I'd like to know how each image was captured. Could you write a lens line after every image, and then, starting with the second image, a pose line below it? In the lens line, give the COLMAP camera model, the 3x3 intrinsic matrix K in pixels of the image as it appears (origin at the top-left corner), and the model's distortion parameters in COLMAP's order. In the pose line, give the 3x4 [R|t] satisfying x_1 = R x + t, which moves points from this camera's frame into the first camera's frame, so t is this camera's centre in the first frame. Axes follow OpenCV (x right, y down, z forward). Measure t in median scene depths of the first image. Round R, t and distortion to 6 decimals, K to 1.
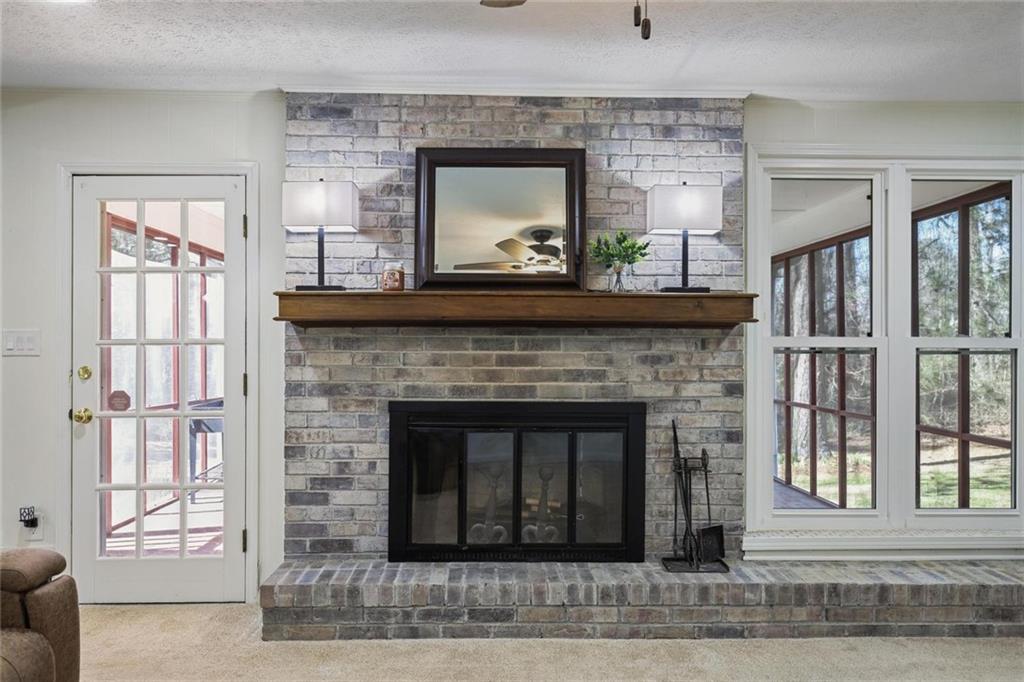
lens RADIAL K [[713.2, 0, 512.2], [0, 713.2, 343.8], [0, 0, 1]] dist [0.006753, -0.000868]
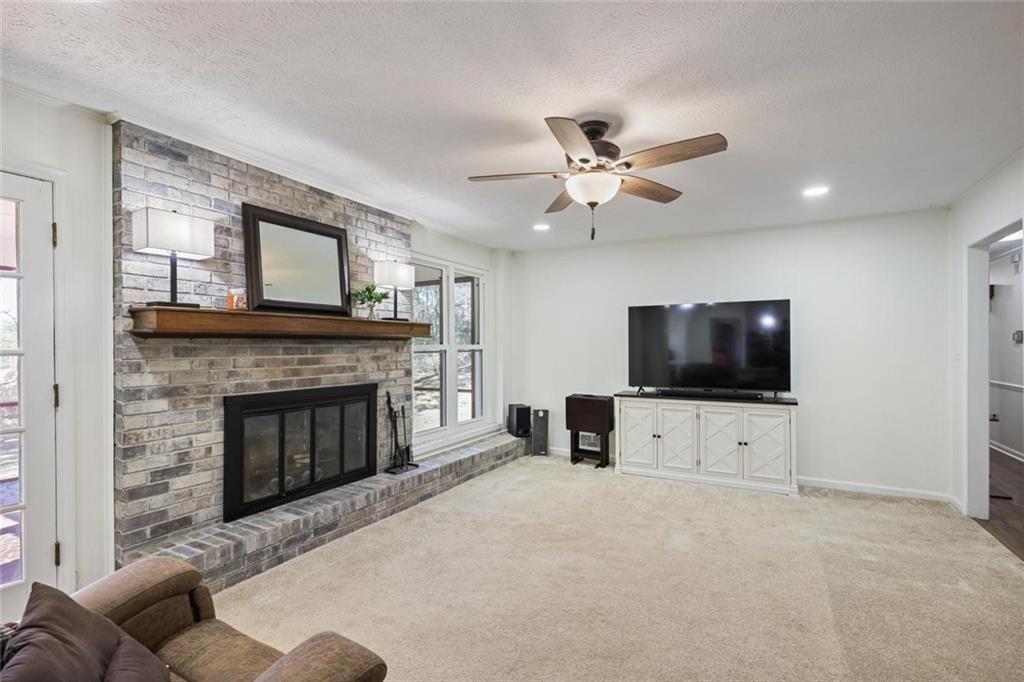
lens RADIAL K [[459.9, 0, 511.6], [0, 459.9, 342.9], [0, 0, 1]] dist [0.003349, 0.000409]
pose [[0.517112, -0.000086, 0.855918, -0.607740], [0.001786, 0.999998, -0.000979, -0.013757], [-0.855916, 0.002035, 0.517111, 0.136642]]
